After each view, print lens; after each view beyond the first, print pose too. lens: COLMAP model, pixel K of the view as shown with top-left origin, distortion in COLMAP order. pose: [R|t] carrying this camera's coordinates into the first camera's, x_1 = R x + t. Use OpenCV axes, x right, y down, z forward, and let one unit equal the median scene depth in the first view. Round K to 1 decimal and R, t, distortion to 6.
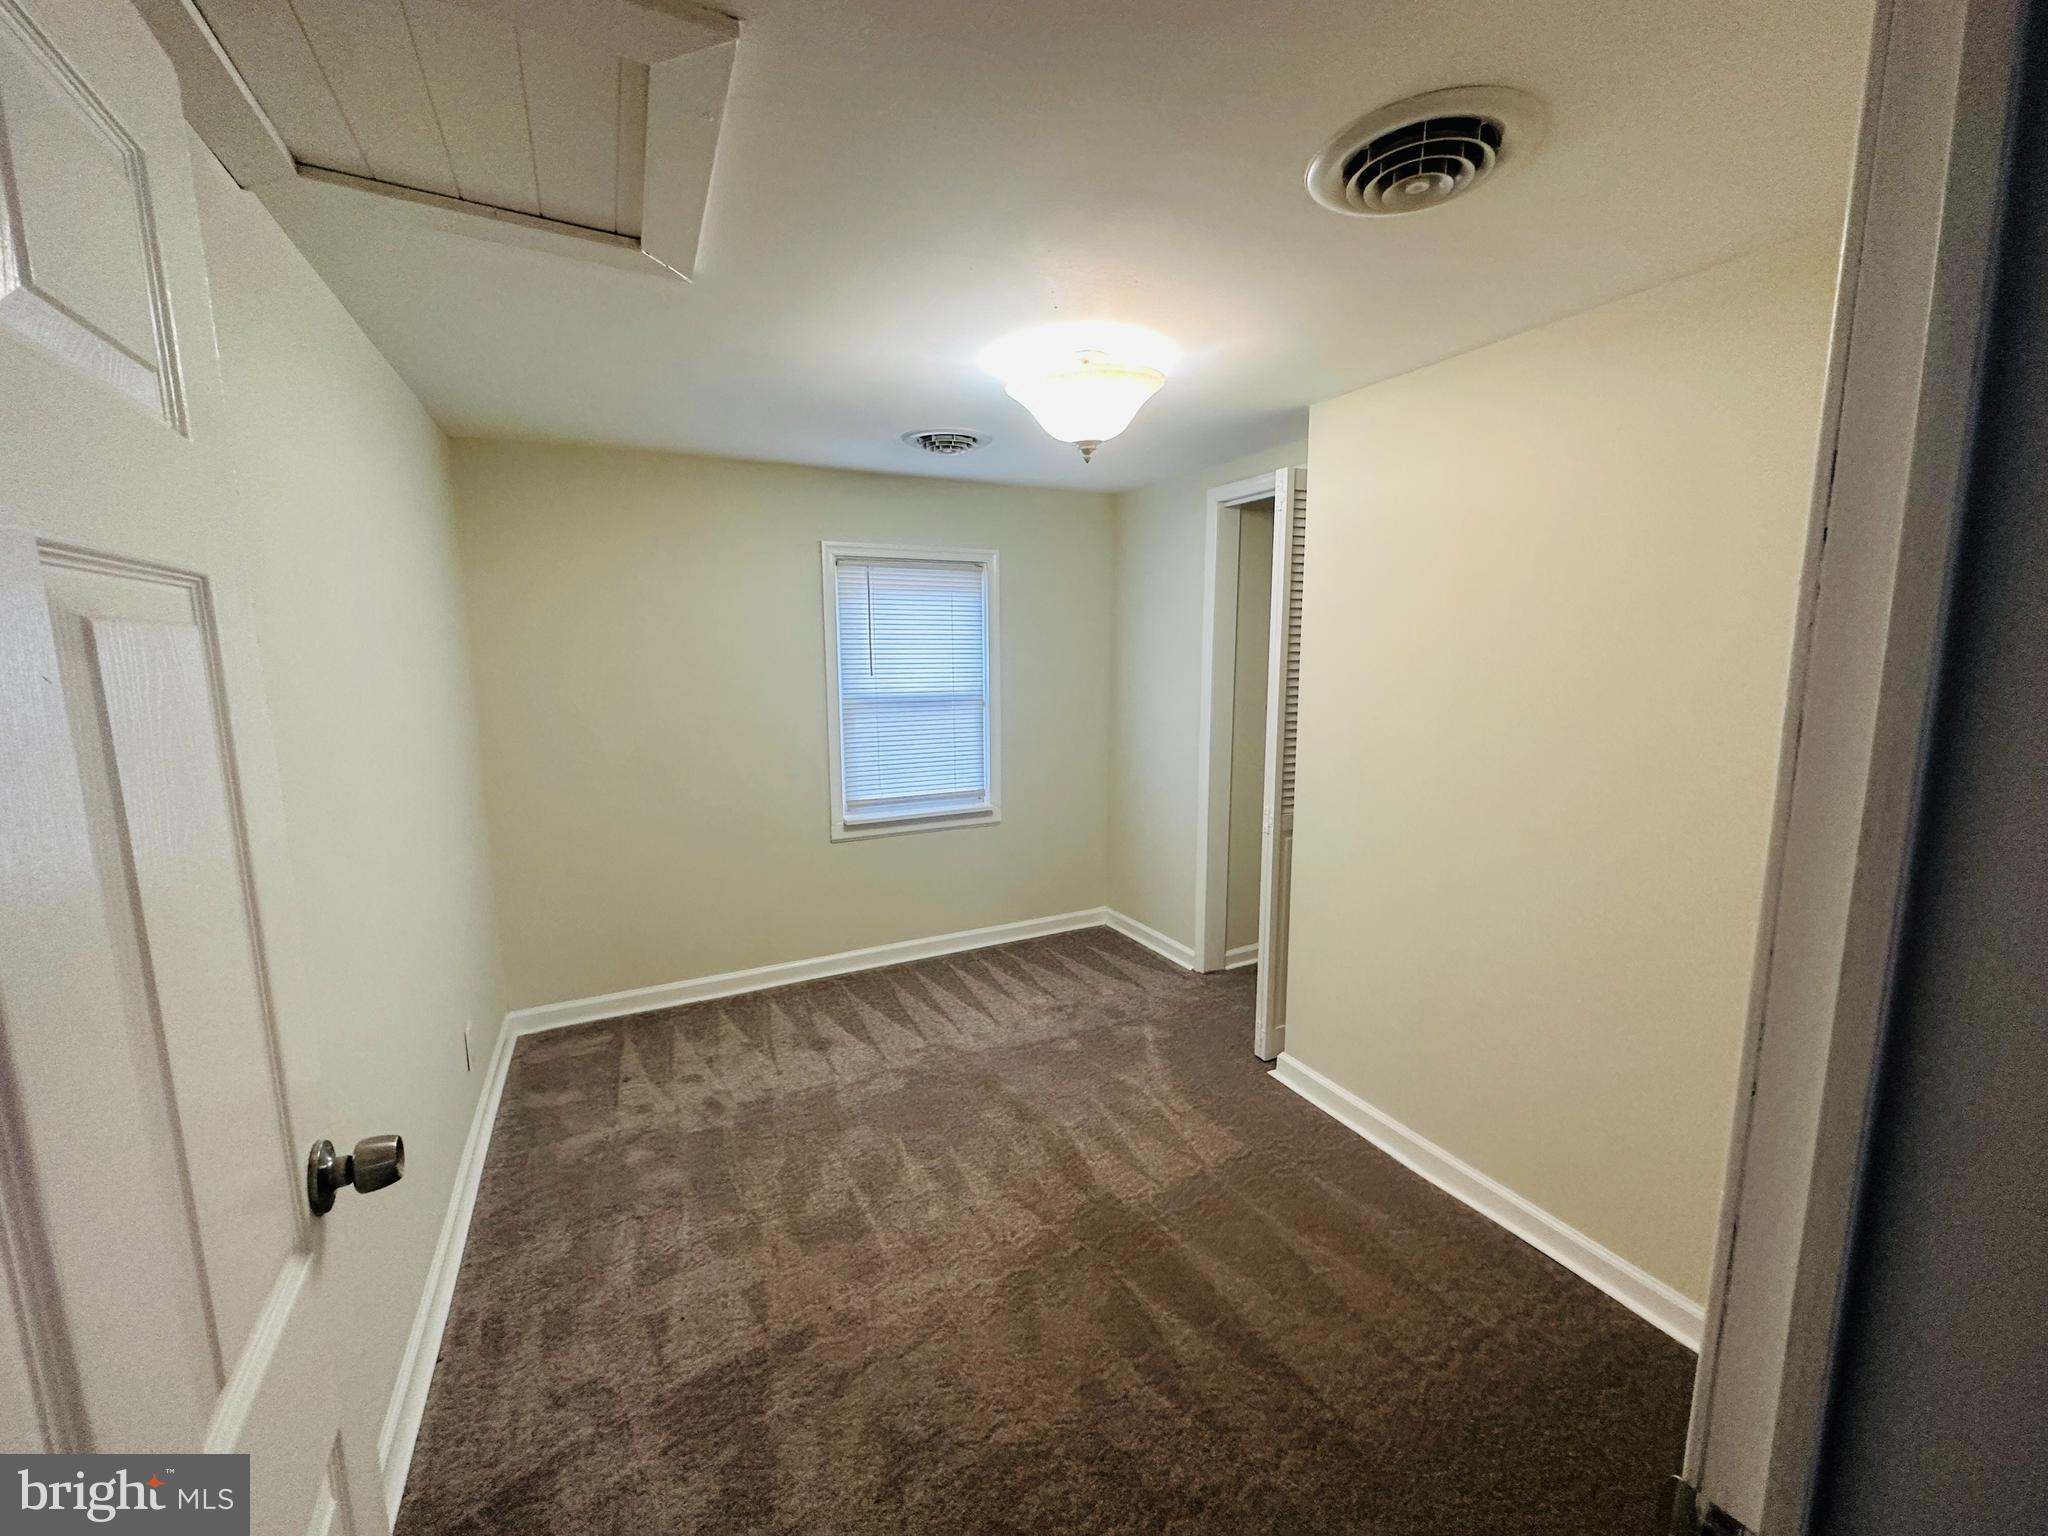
lens RADIAL K [[815.7, 0, 1024.0], [0, 815.7, 768.0], [0, 0, 1]] dist [0.000520, 0.000047]
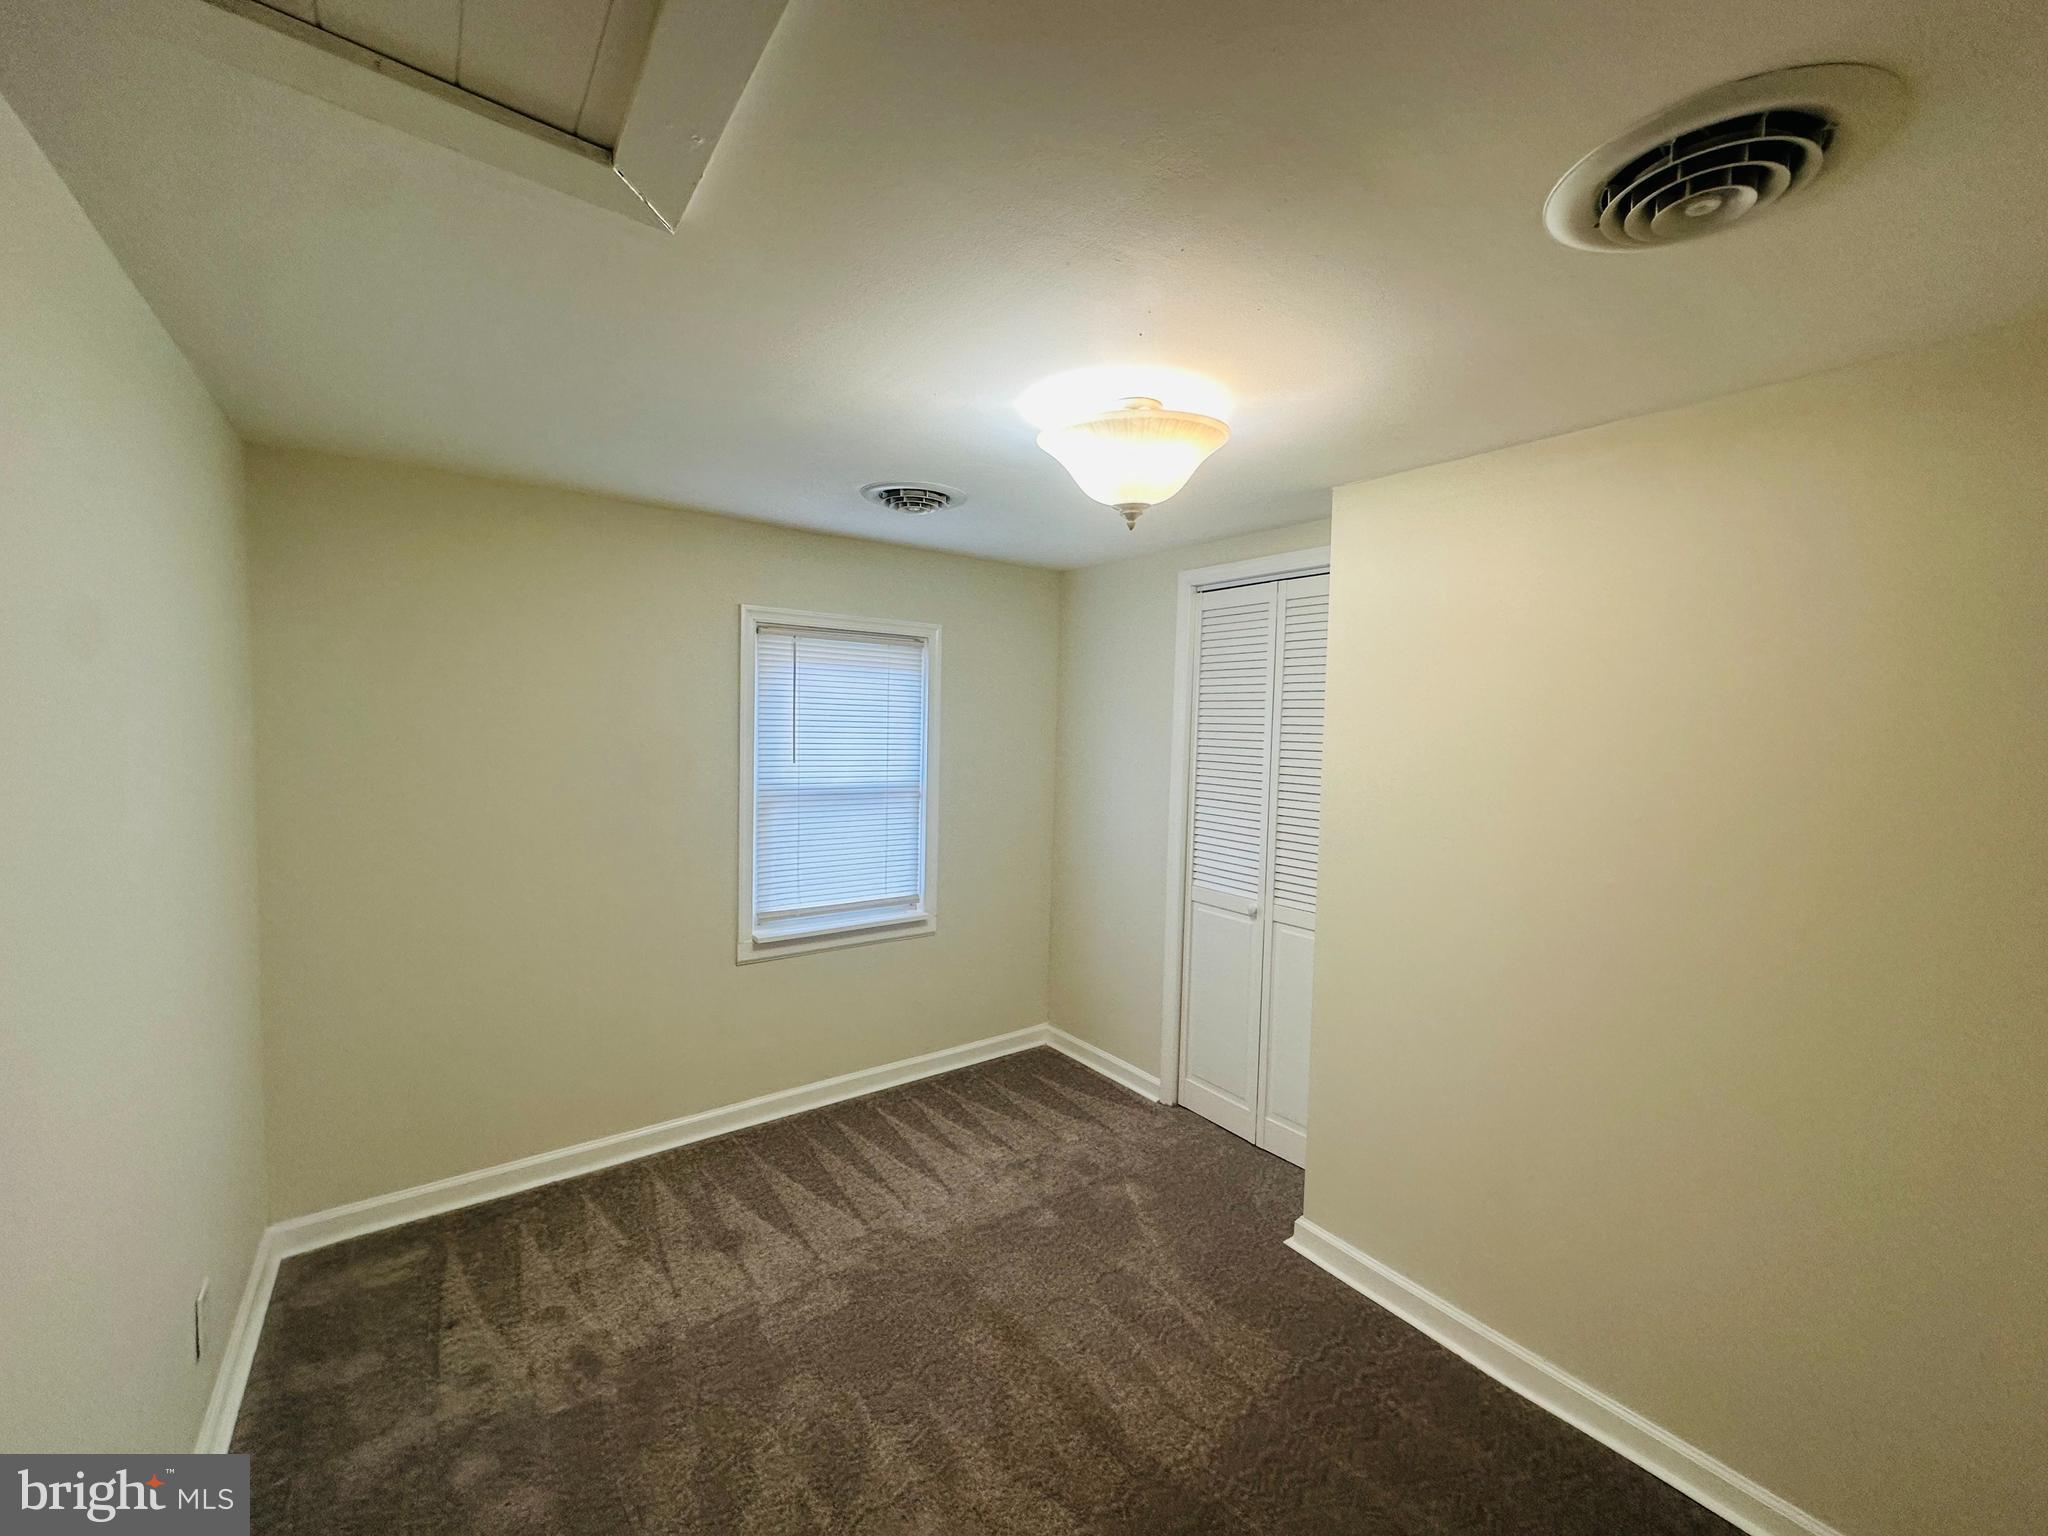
lens RADIAL K [[815.7, 0, 1024.0], [0, 815.7, 768.0], [0, 0, 1]] dist [0.000520, 0.000047]
pose [[0.985197, 0.018438, 0.170432, -0.112919], [-0.003217, 0.996013, -0.089155, -0.039735], [-0.171396, 0.087287, 0.981328, 0.153534]]
